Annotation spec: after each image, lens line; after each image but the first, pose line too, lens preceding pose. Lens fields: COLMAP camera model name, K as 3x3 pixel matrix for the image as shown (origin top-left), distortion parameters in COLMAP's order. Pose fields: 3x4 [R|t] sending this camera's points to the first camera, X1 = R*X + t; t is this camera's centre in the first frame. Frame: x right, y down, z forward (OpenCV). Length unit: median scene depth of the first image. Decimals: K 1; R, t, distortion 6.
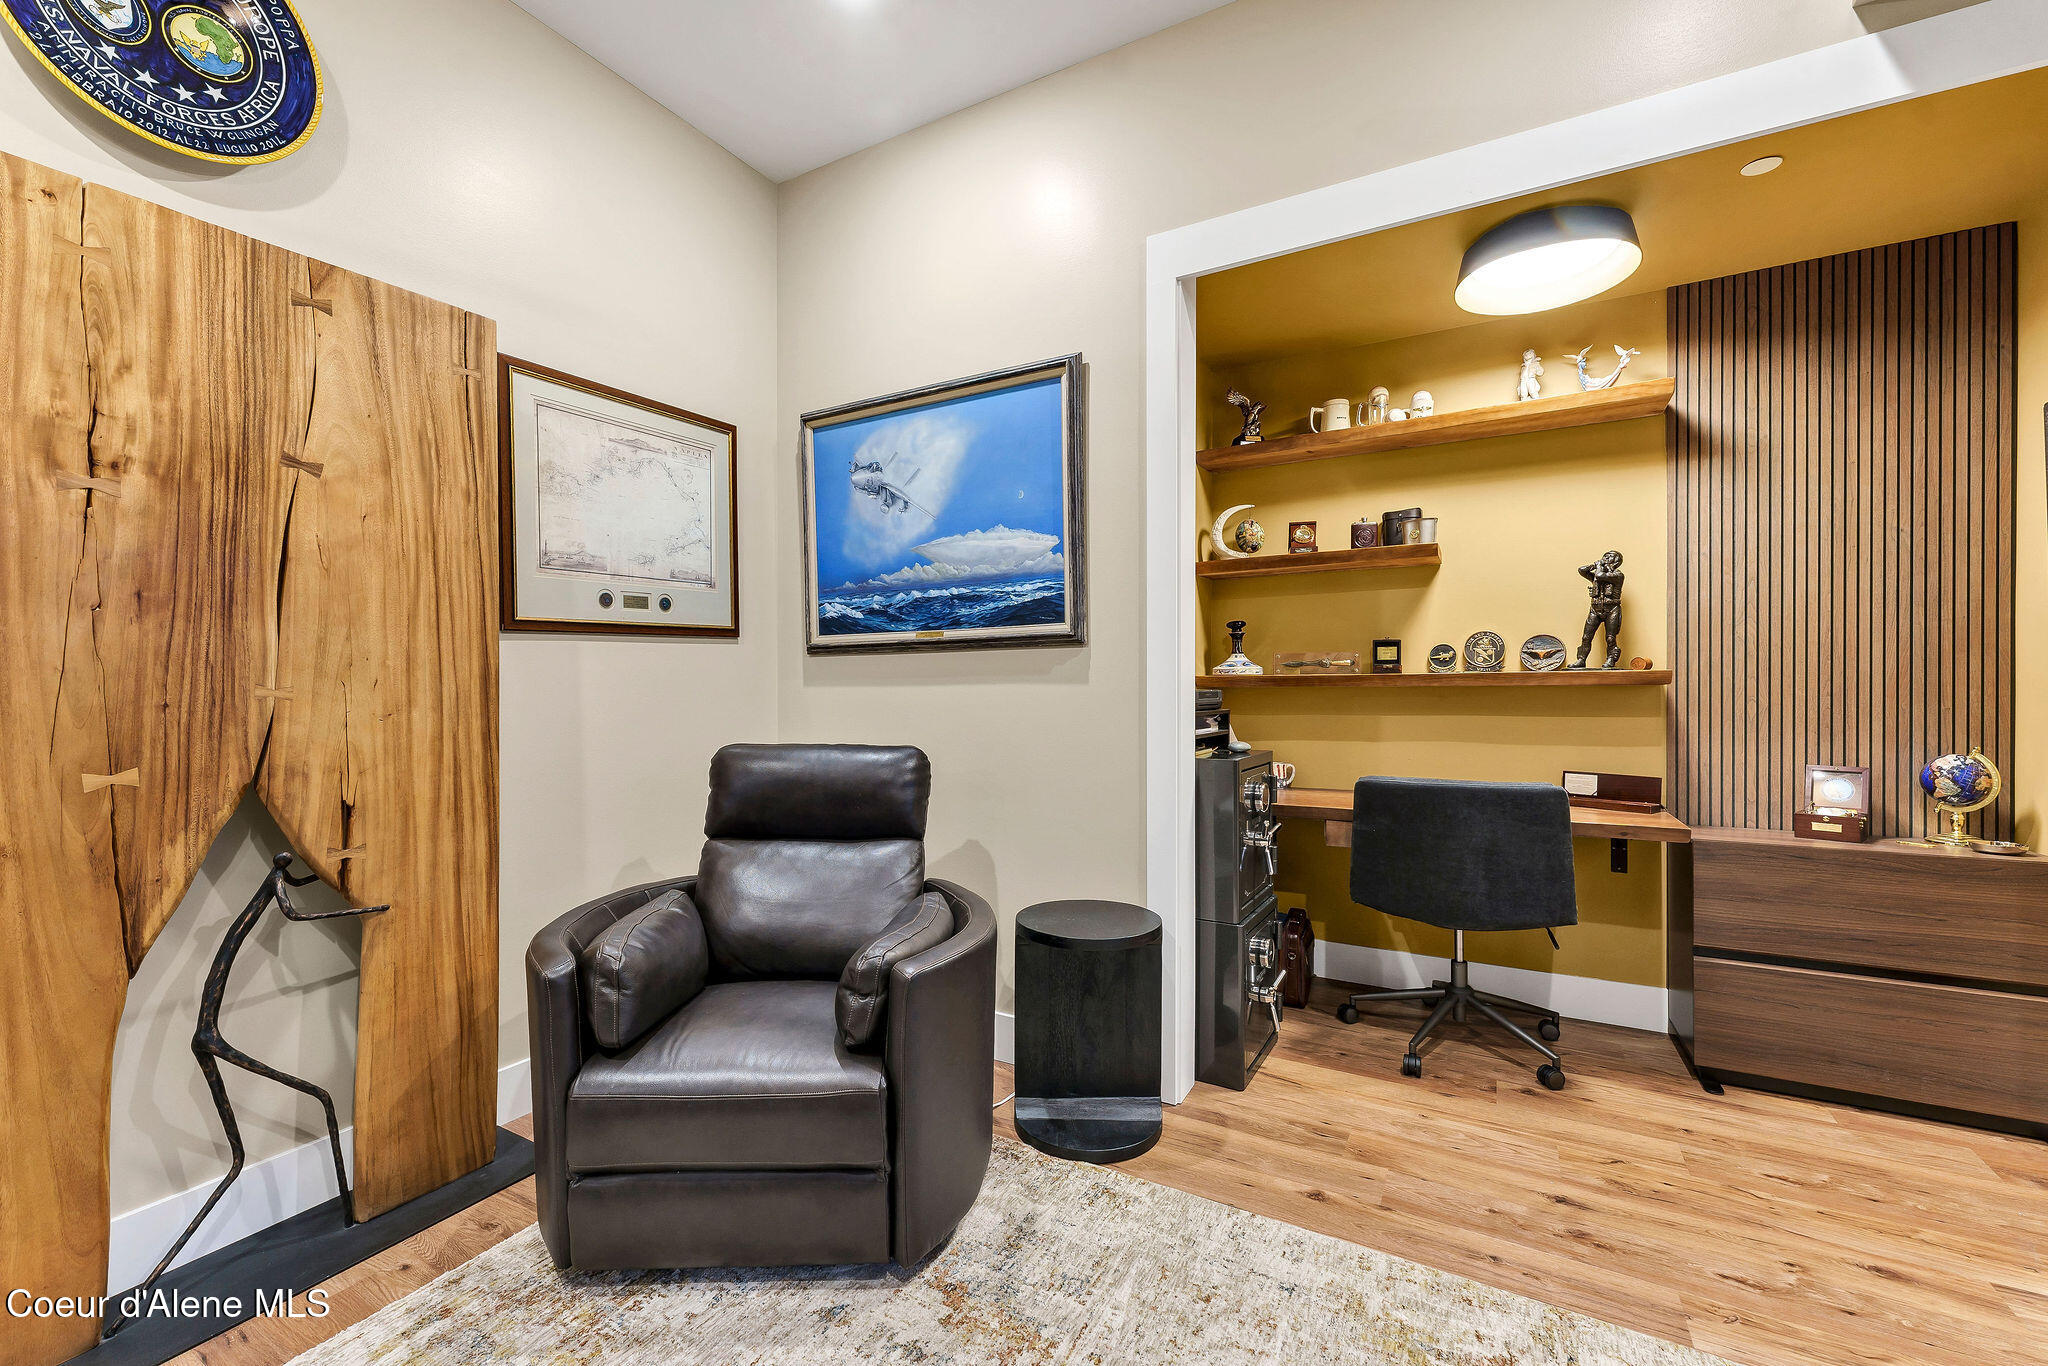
lens RADIAL K [[844.4, 0, 1014.3], [0, 844.4, 687.7], [0, 0, 1]] dist [-0.000904, -0.000199]
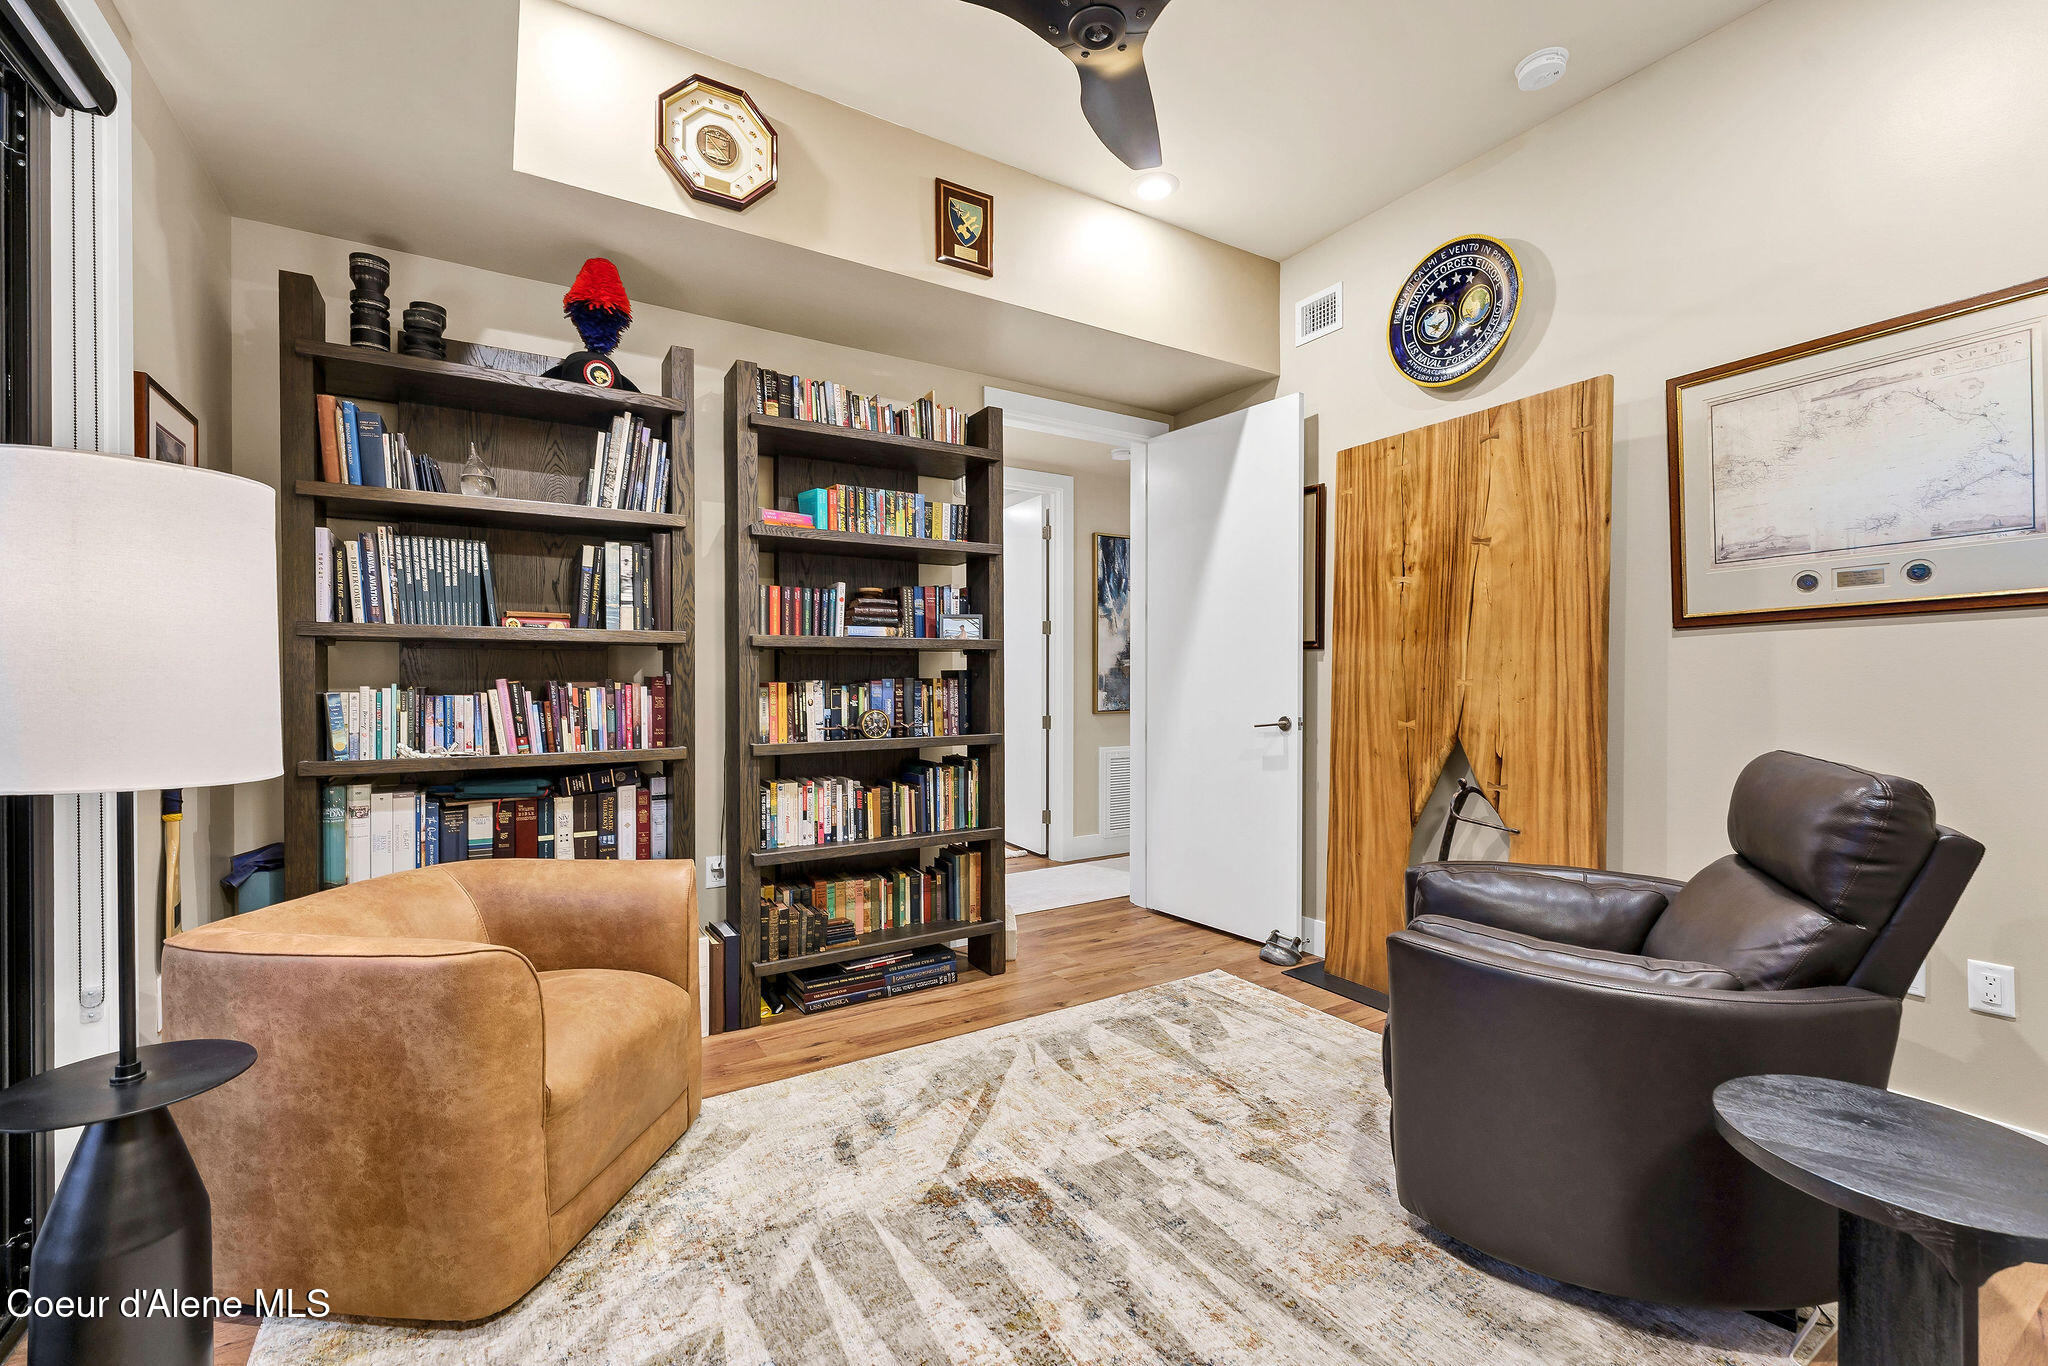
lens RADIAL K [[844.4, 0, 1016.9], [0, 844.4, 680.8], [0, 0, 1]] dist [-0.000904, -0.000199]
pose [[-0.479970, 0.004434, -0.877274, 0.950156], [-0.002640, 0.999975, 0.006498, -0.005267], [0.877281, 0.005435, -0.479946, 0.949974]]
